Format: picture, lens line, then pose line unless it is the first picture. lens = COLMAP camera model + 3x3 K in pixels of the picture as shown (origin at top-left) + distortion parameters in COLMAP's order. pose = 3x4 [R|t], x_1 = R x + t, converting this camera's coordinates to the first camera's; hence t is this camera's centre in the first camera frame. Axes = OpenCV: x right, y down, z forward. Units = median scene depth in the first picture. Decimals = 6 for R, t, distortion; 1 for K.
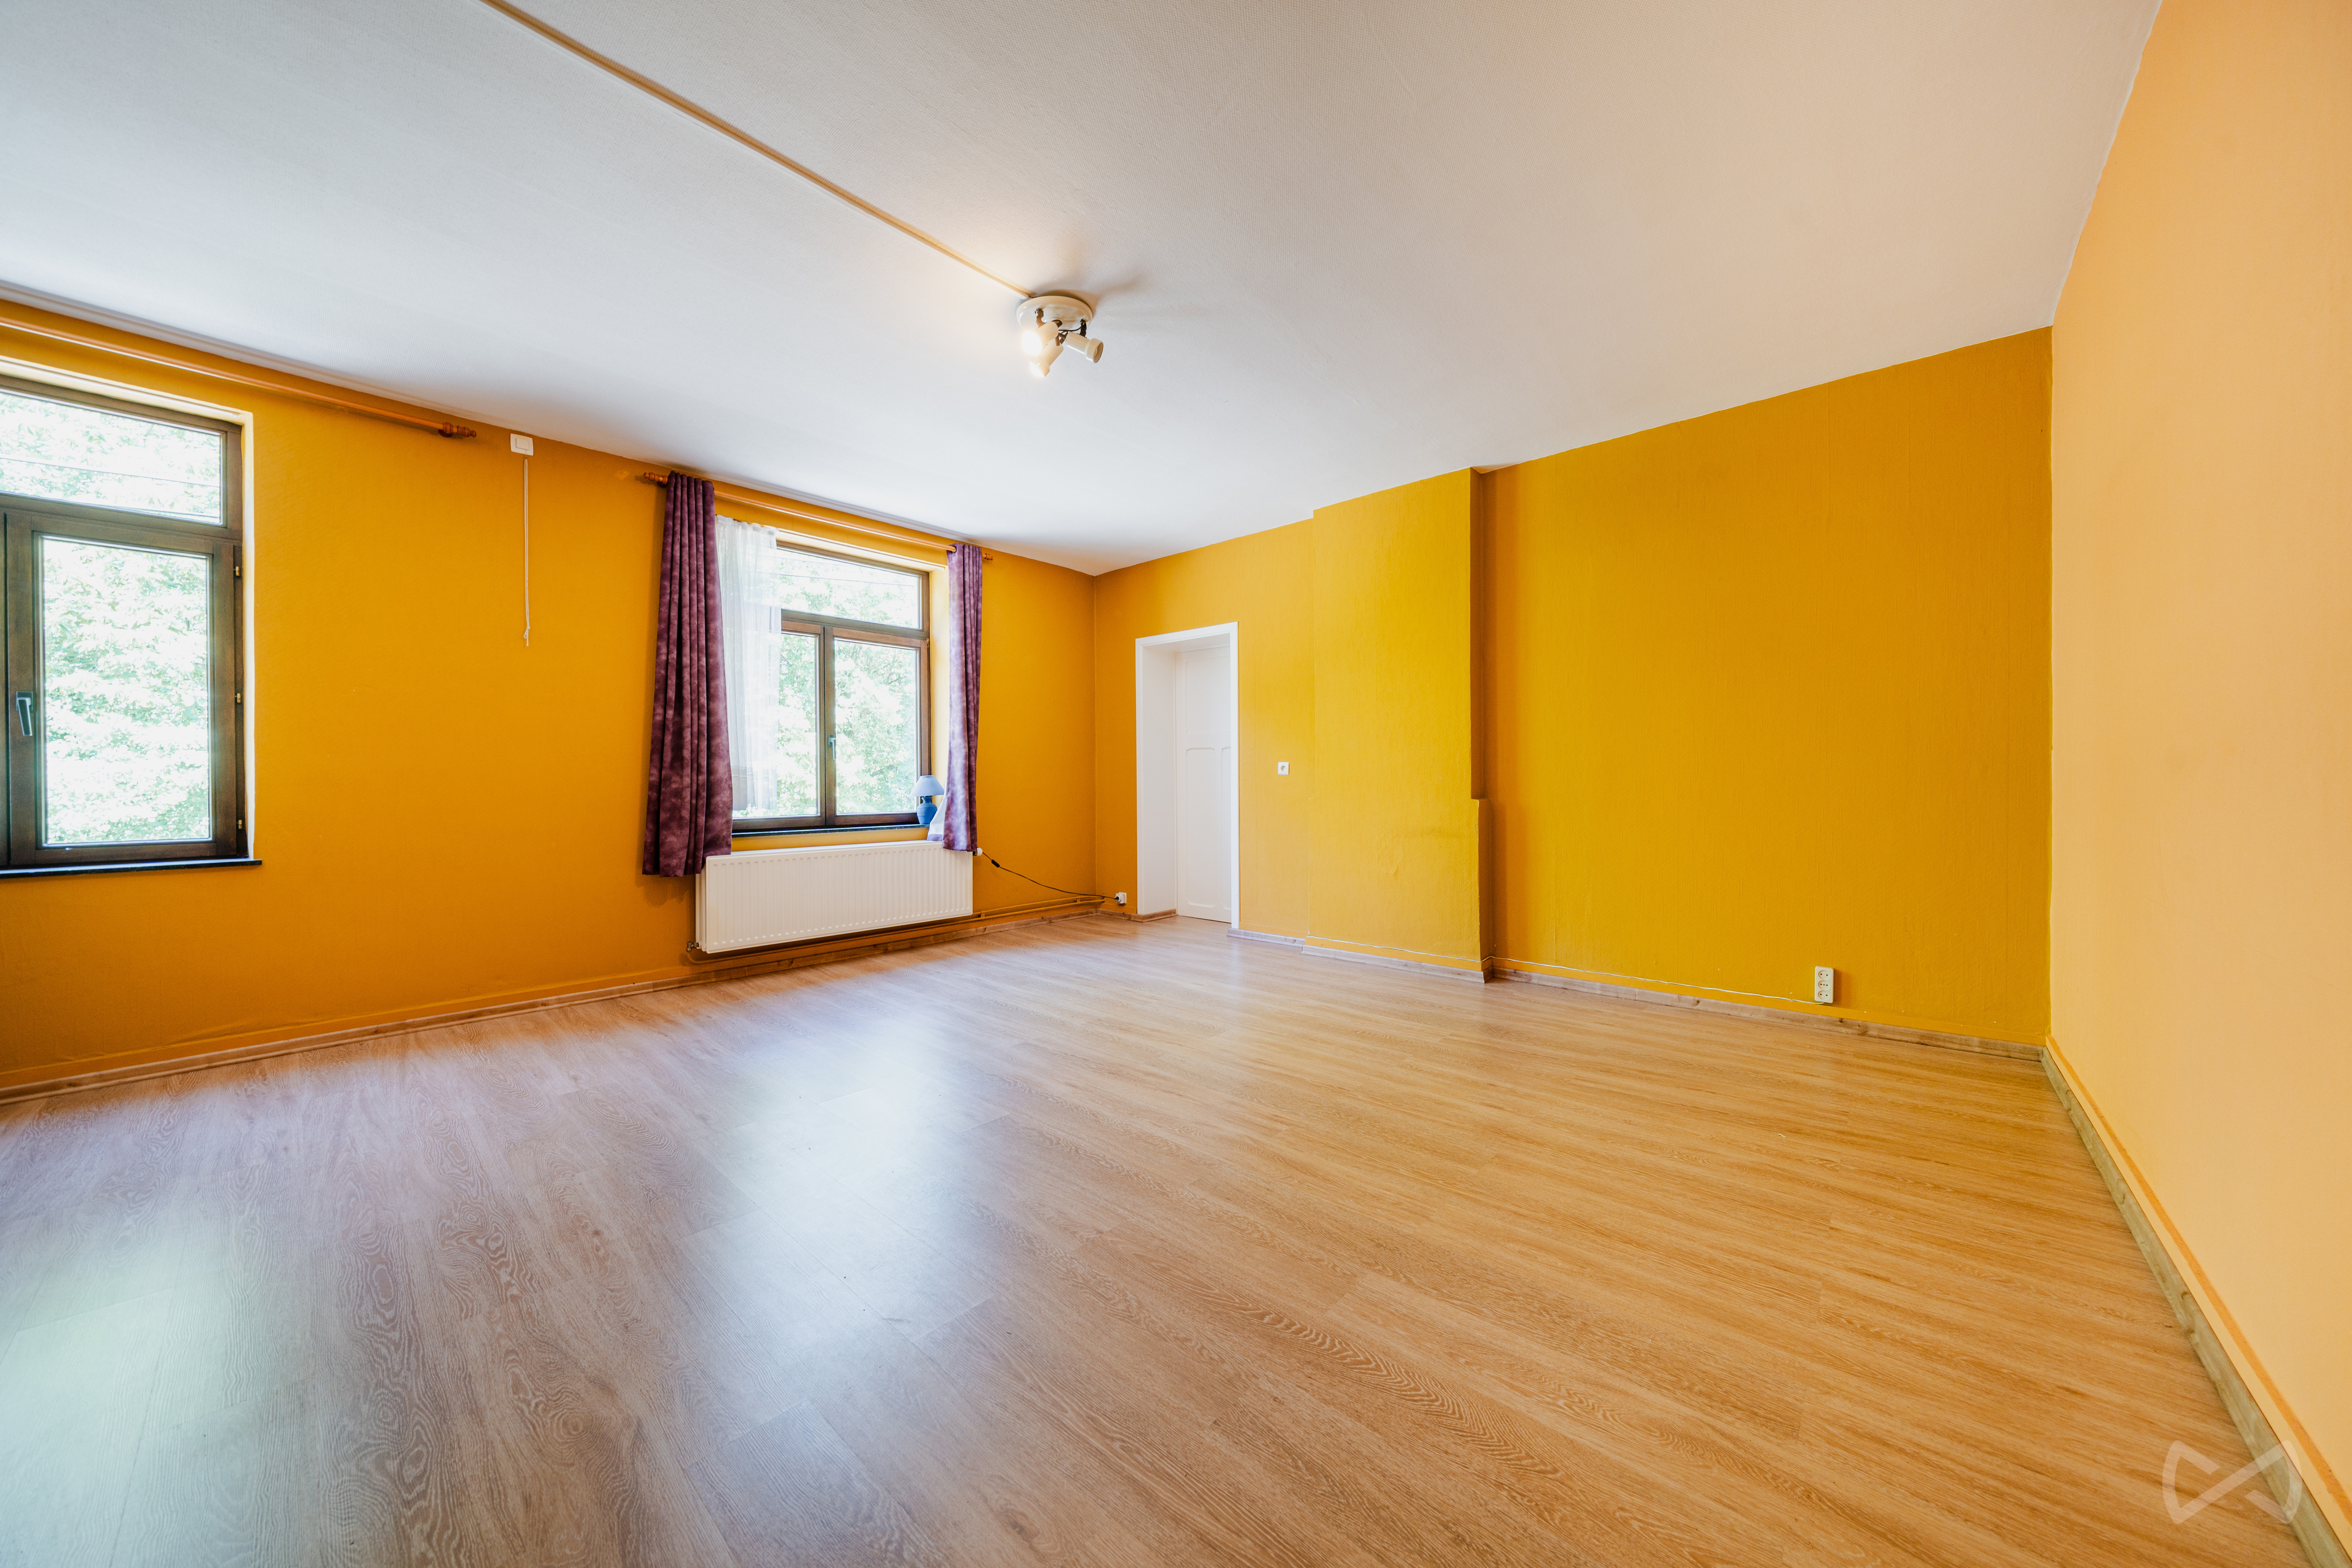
lens RADIAL K [[798.1, 0, 1171.6], [0, 798.1, 780.3], [0, 0, 1]] dist [-0.002715, -0.001596]
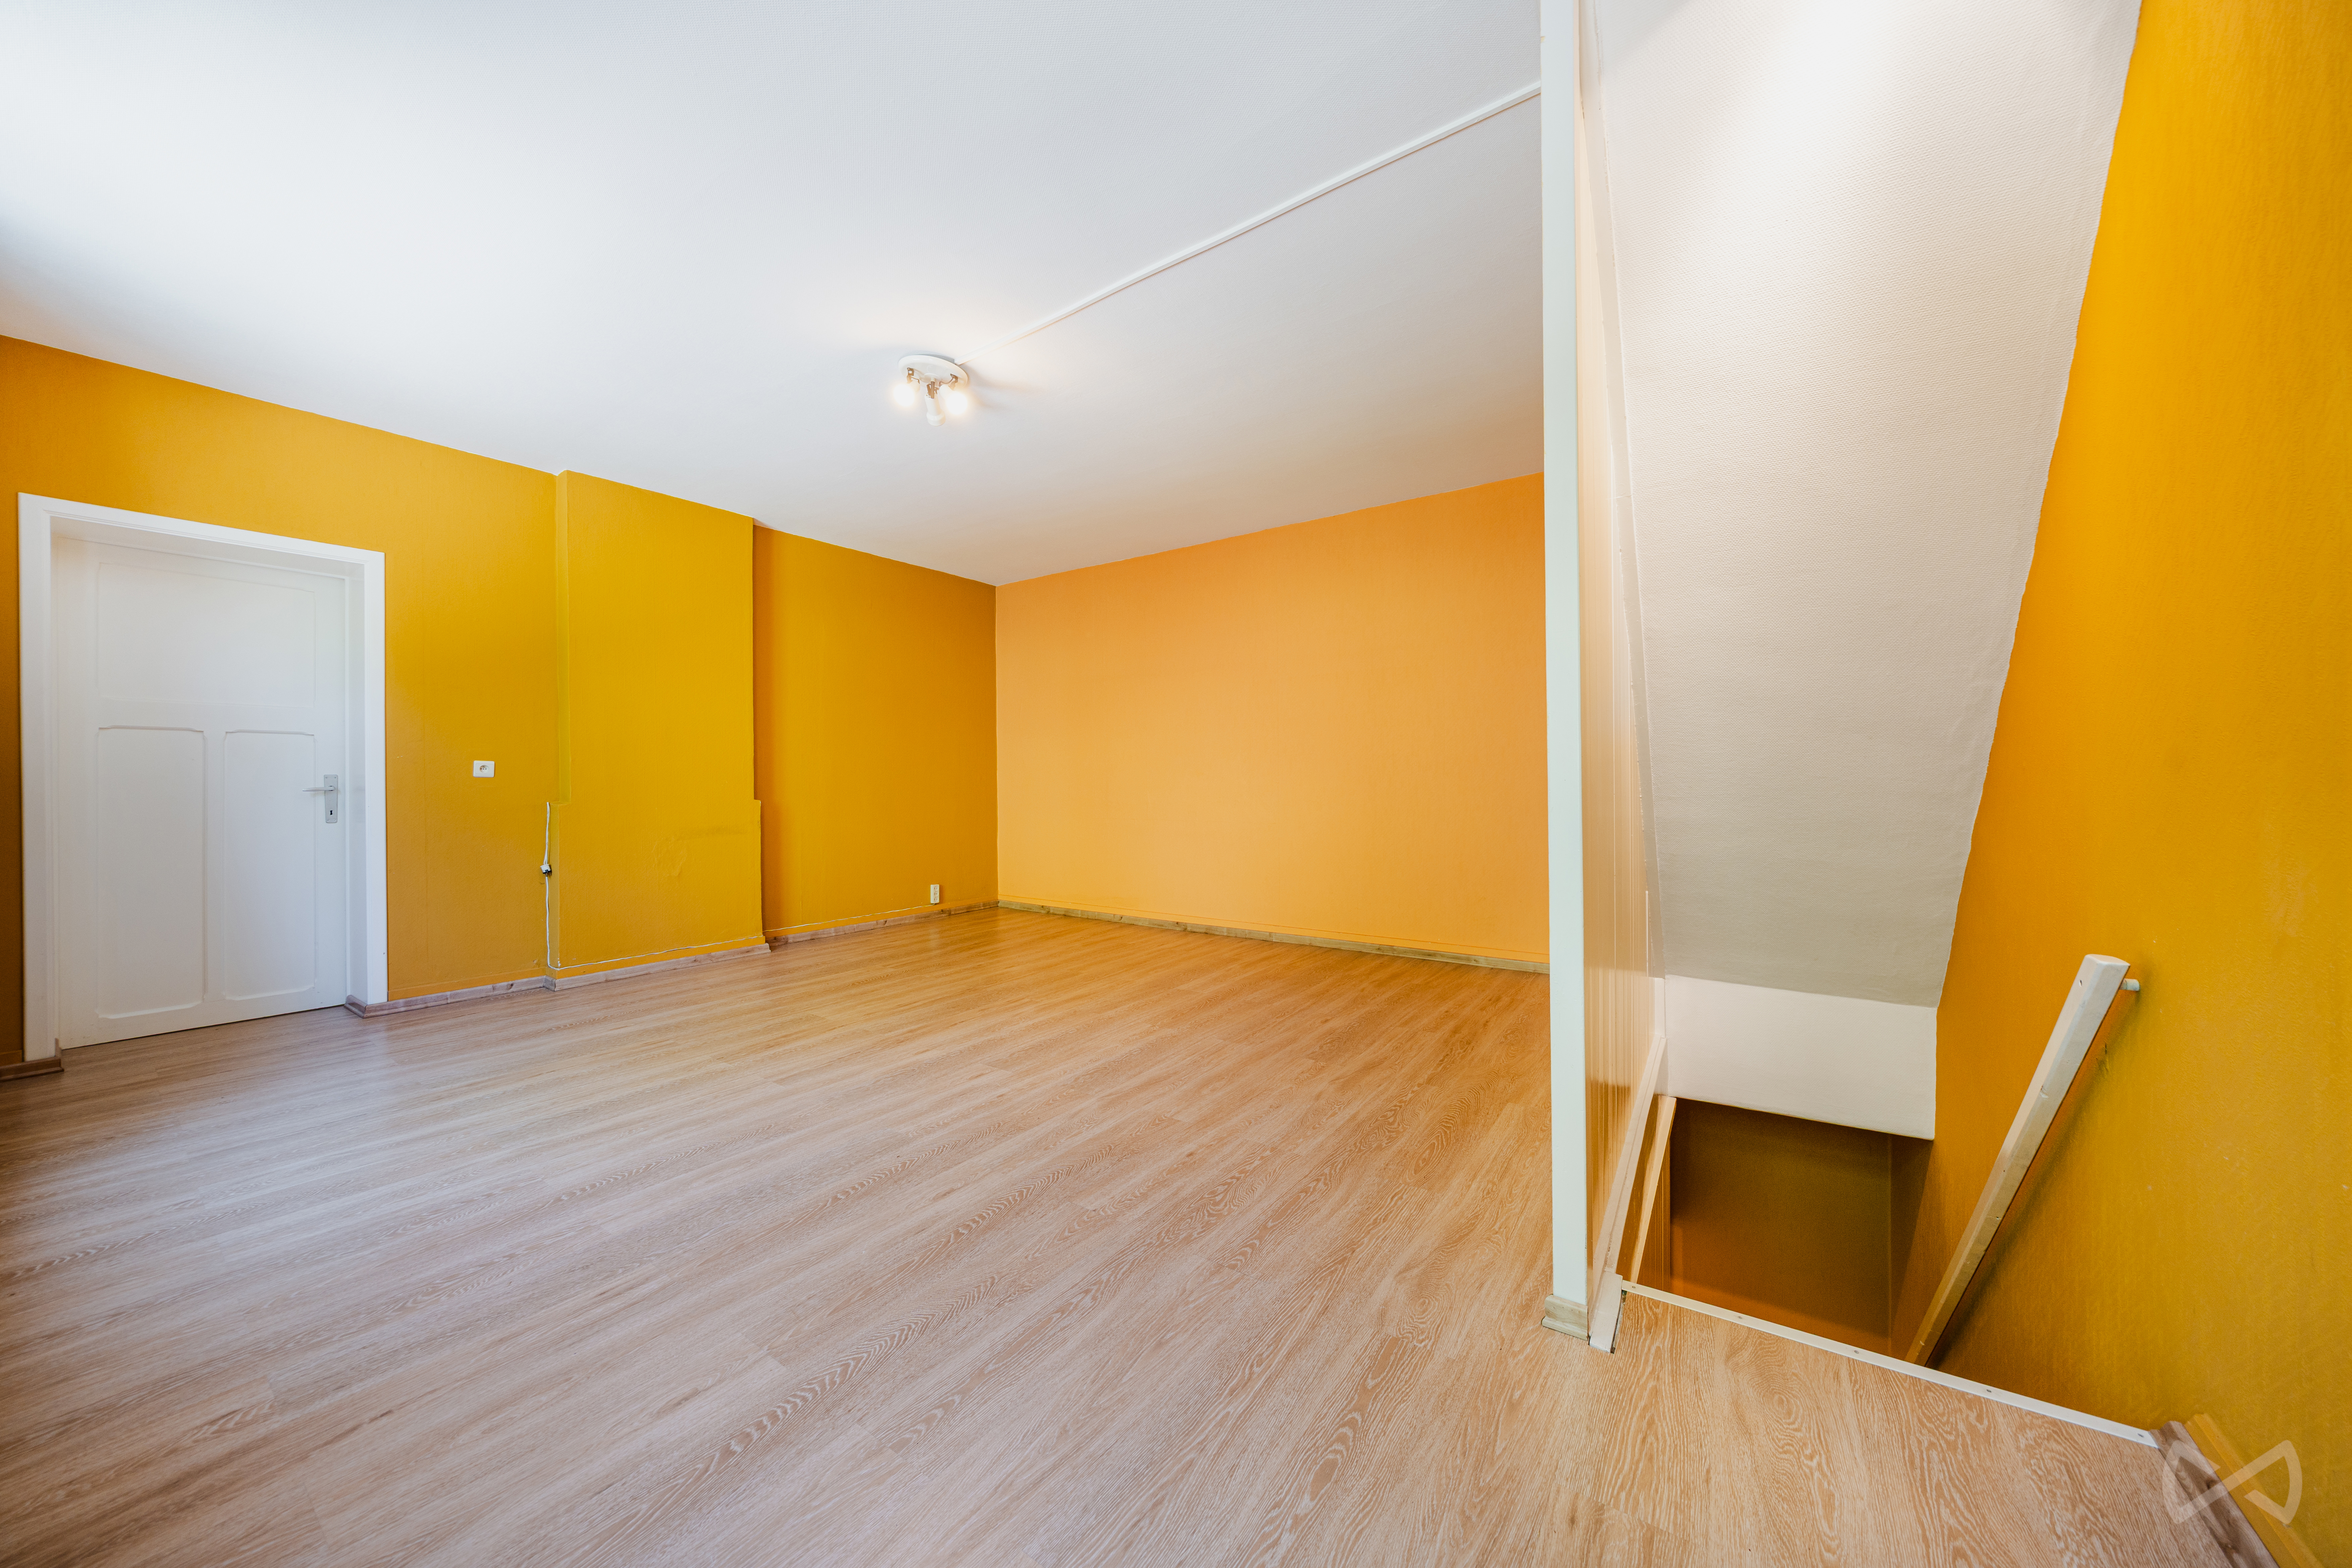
lens RADIAL K [[798.1, 0, 1172.1], [0, 798.1, 784.3], [0, 0, 1]] dist [-0.002715, -0.001596]
pose [[-0.116732, 0.003106, 0.993159, -1.135556], [0.006694, 0.999975, -0.002340, 0.010130], [-0.993141, 0.006375, -0.116750, 0.692249]]
